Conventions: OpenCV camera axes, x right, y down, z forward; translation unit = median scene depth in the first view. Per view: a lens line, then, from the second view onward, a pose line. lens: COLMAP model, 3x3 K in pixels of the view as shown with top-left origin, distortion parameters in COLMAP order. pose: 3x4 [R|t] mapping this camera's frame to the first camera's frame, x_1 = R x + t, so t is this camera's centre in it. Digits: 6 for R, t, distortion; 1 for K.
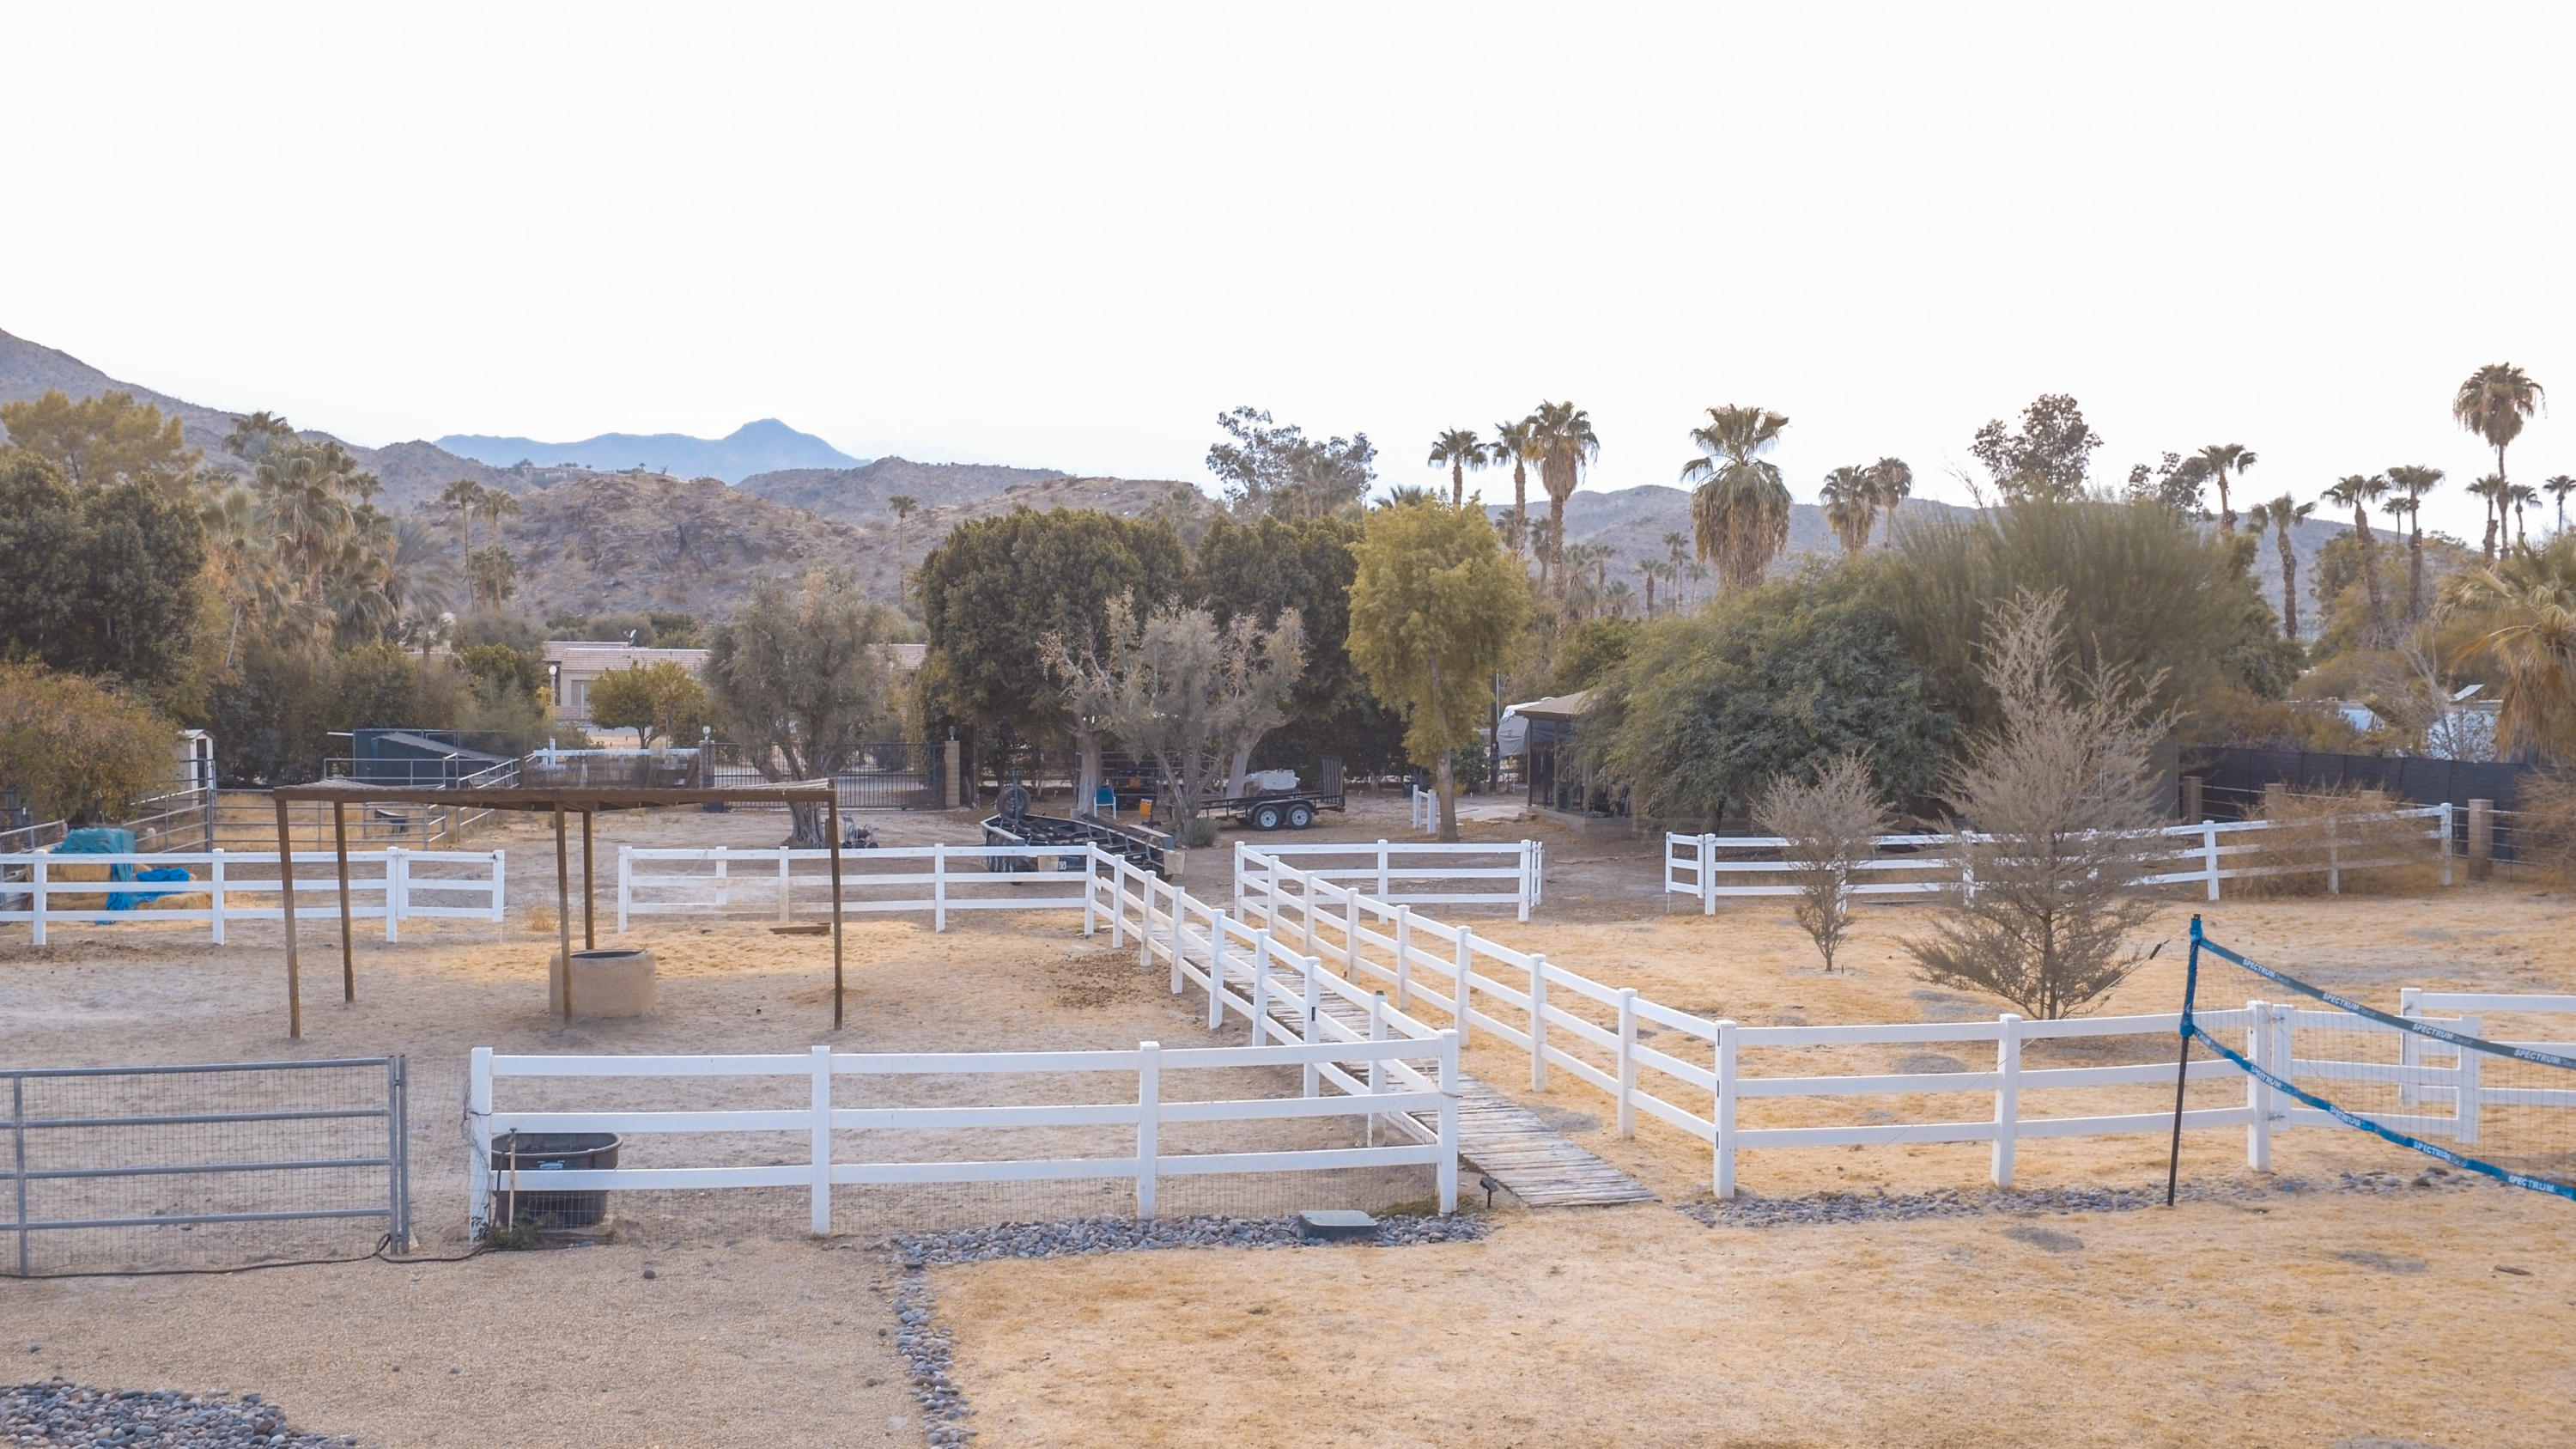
lens RADIAL K [[2248.1, 0, 1281.0], [0, 2248.1, 720.8], [0, 0, 1]] dist [0.005826, -0.009802]
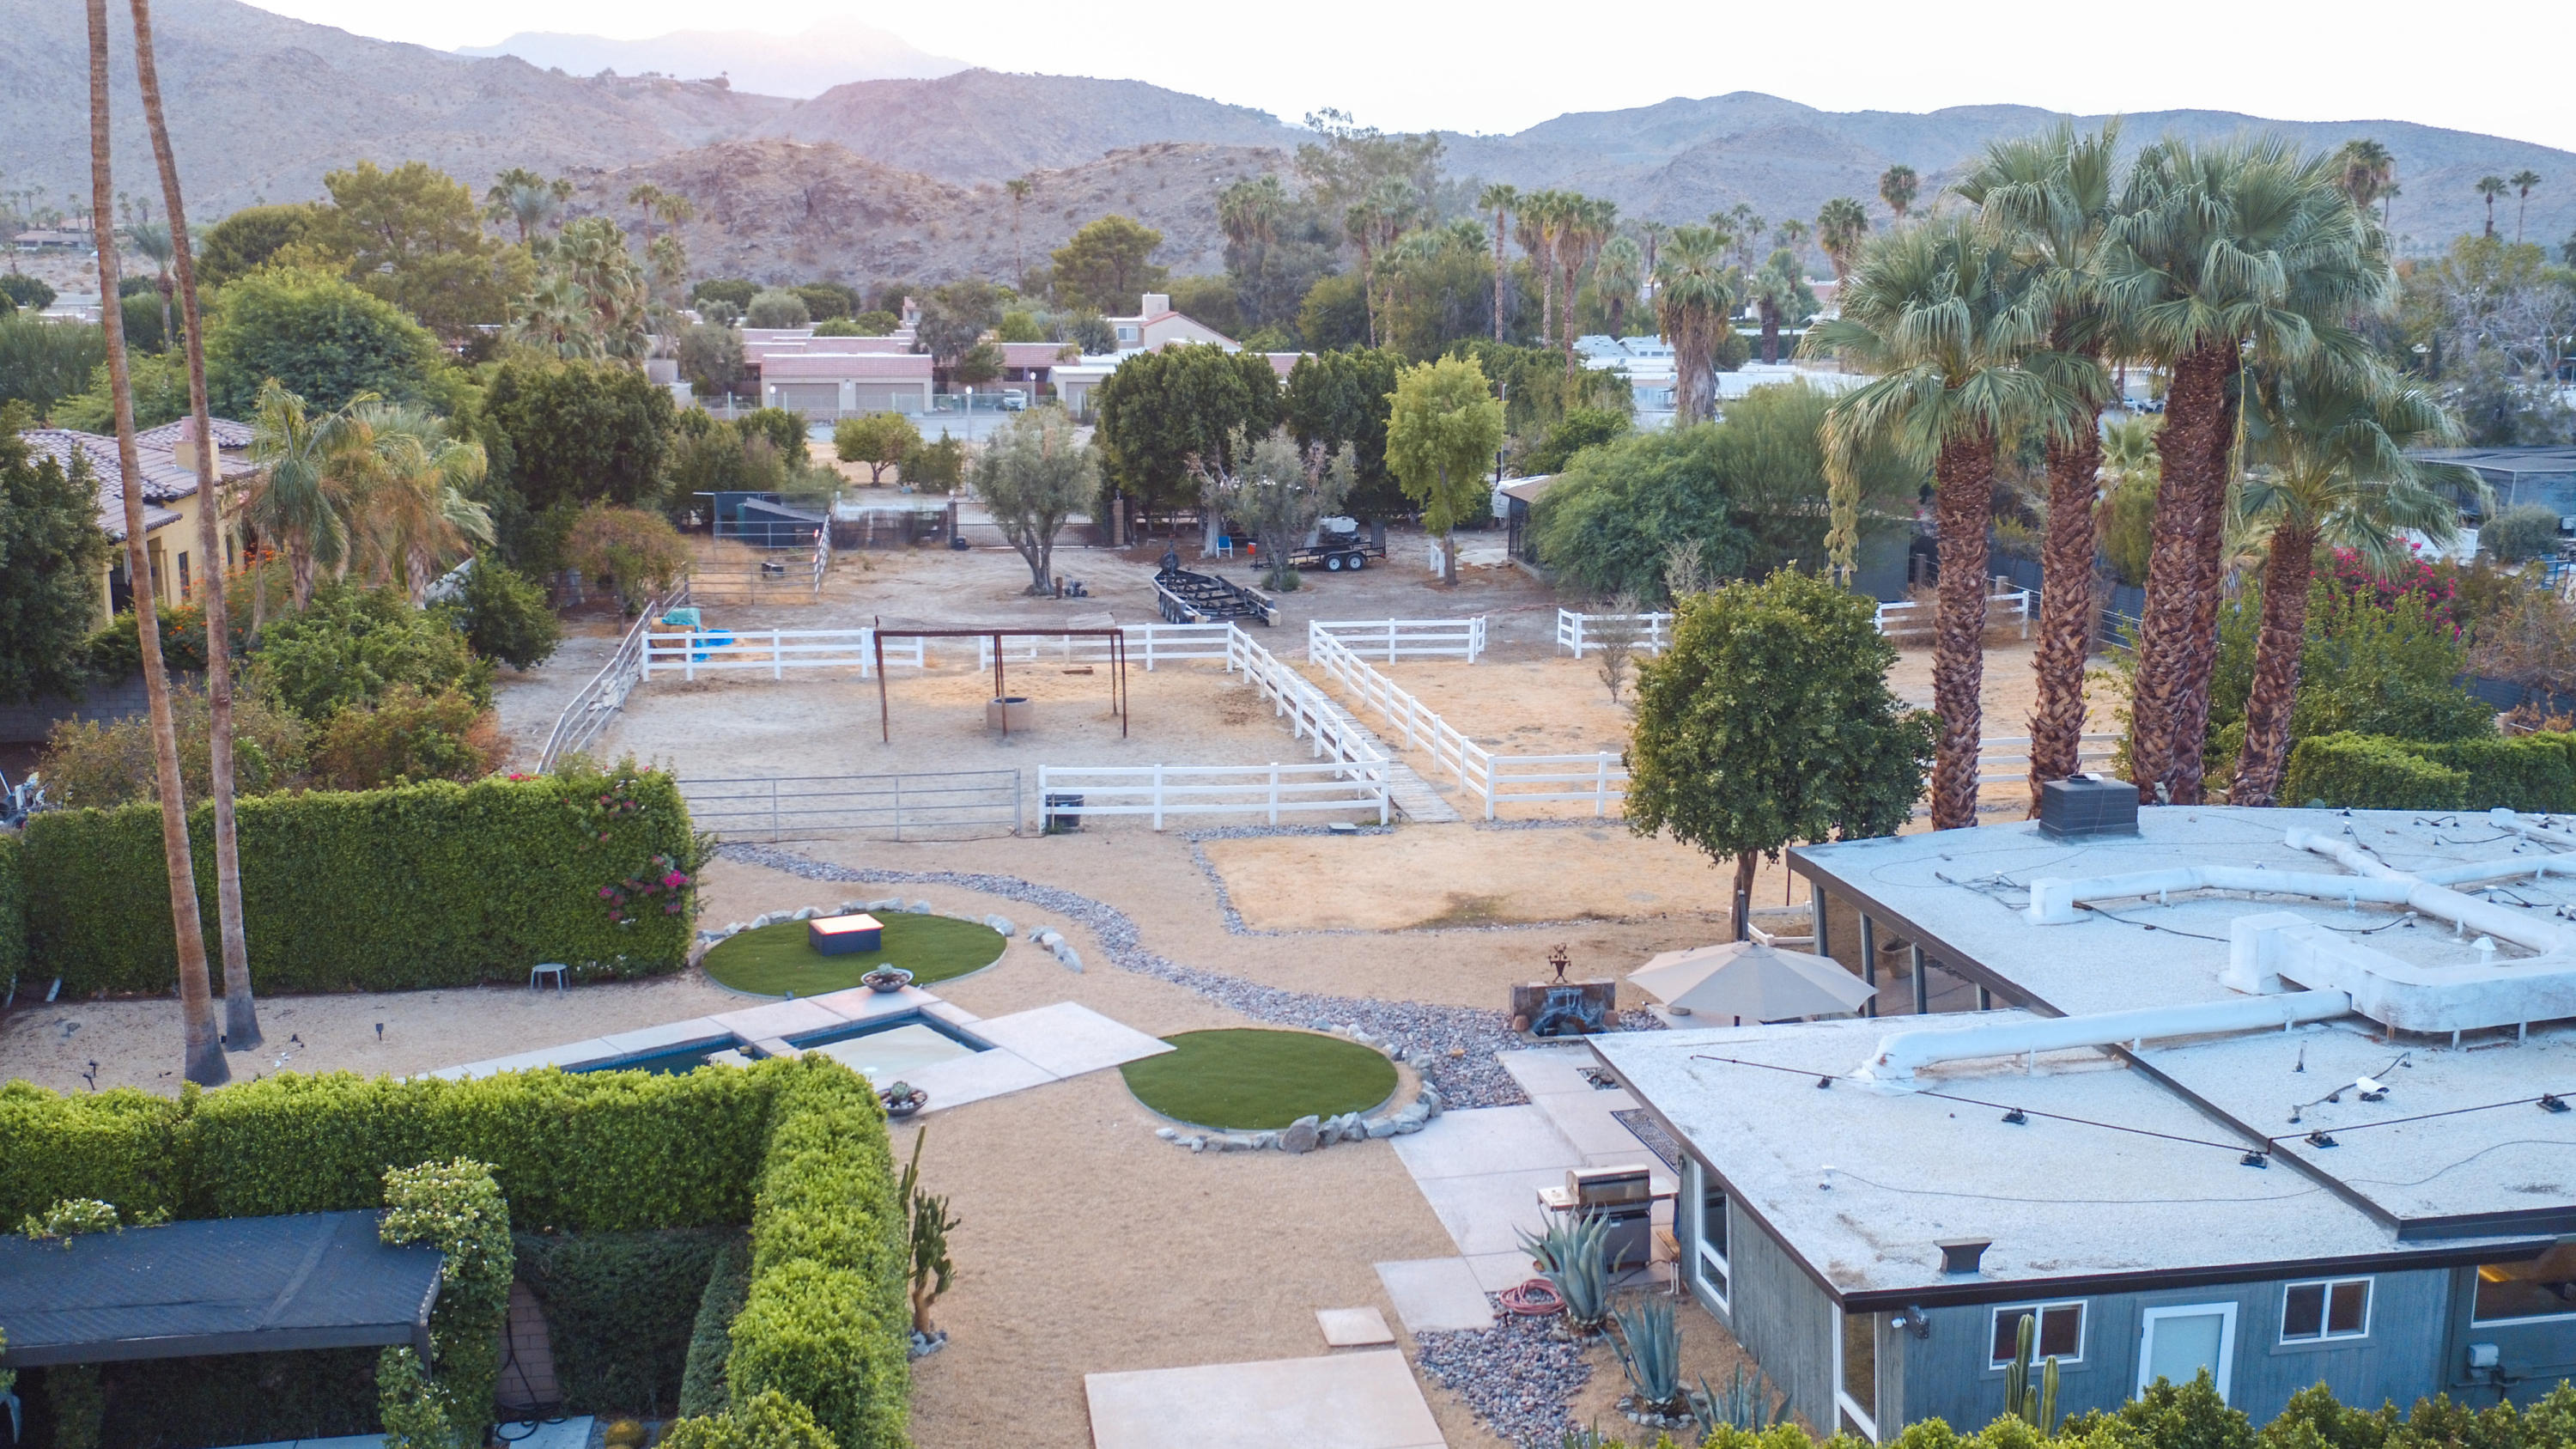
lens RADIAL K [[2271.2, 0, 1288.0], [0, 2271.2, 724.5], [0, 0, 1]] dist [-0.000408, 0.006787]
pose [[0.999403, 0.008204, -0.033550, 0.020392], [-0.002200, 0.984528, 0.175216, -0.155784], [0.034468, -0.175038, 0.983958, -0.688357]]
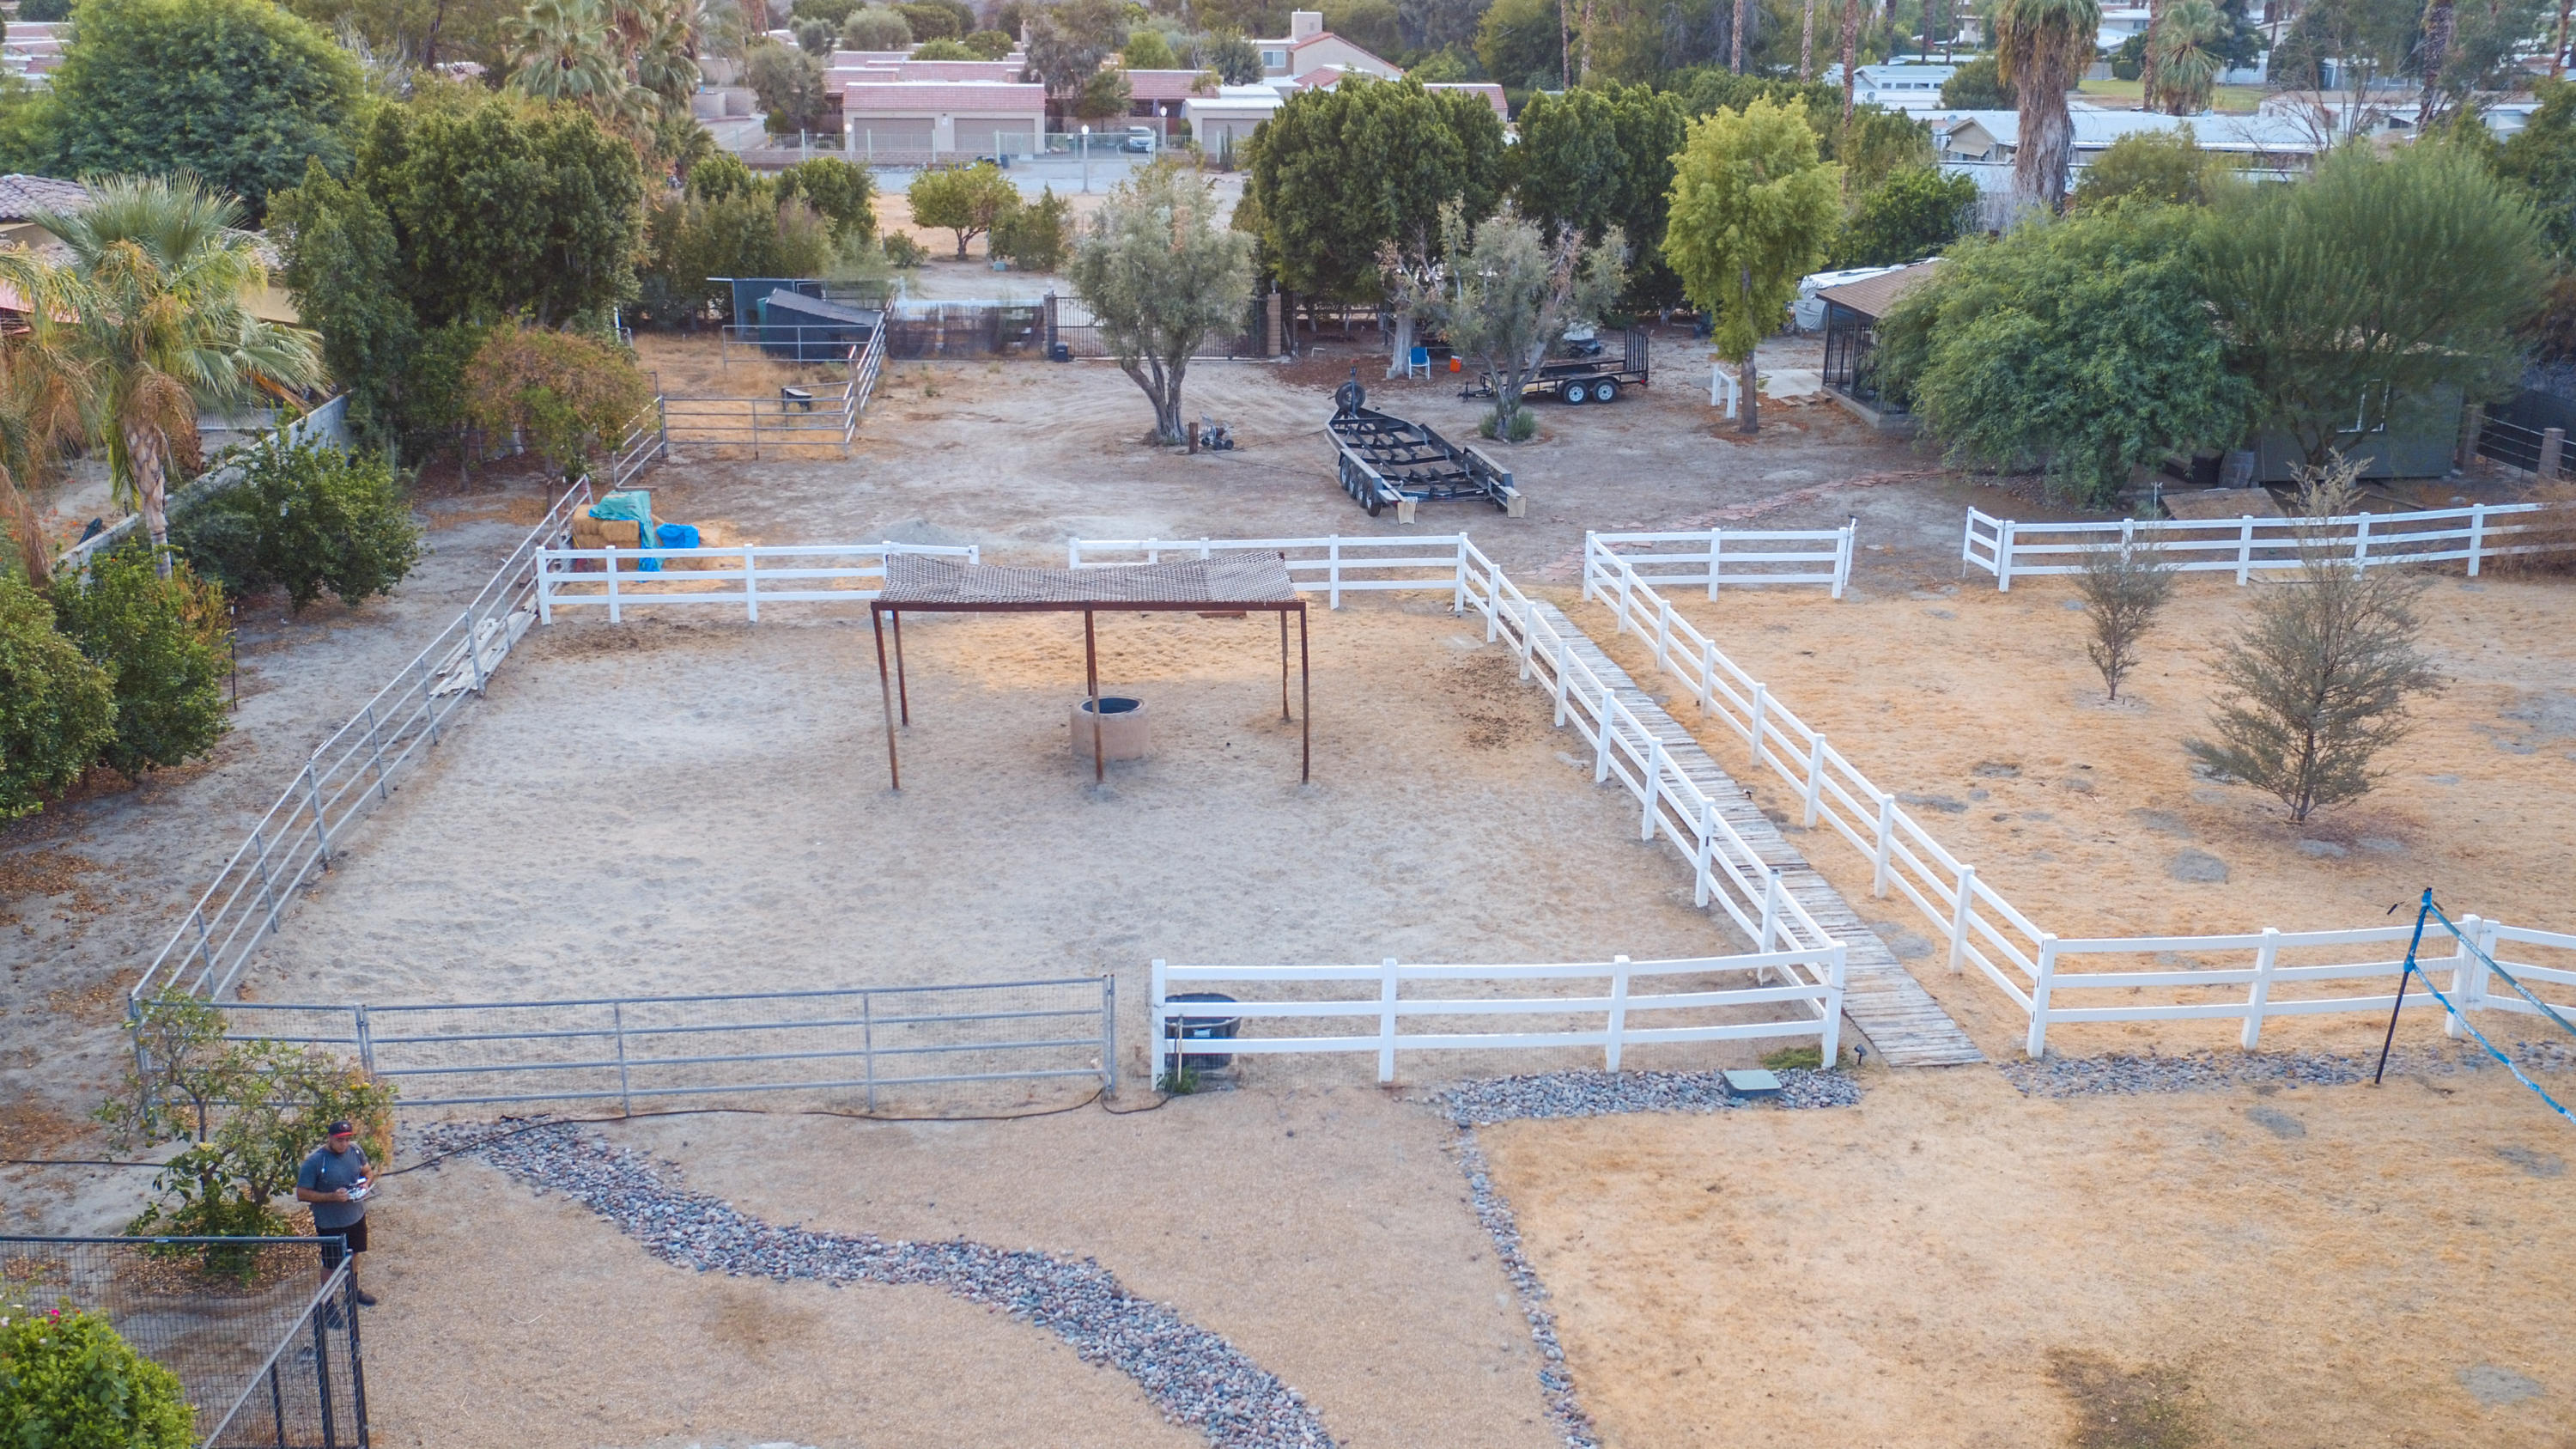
lens RADIAL K [[2257.4, 0, 1281.4], [0, 2257.4, 702.8], [0, 0, 1]] dist [0.007975, -0.006436]
pose [[0.995359, 0.032138, -0.090706, -0.057866], [-0.005392, 0.959731, 0.280867, -0.156657], [0.096080, -0.279075, 0.955451, -0.118784]]
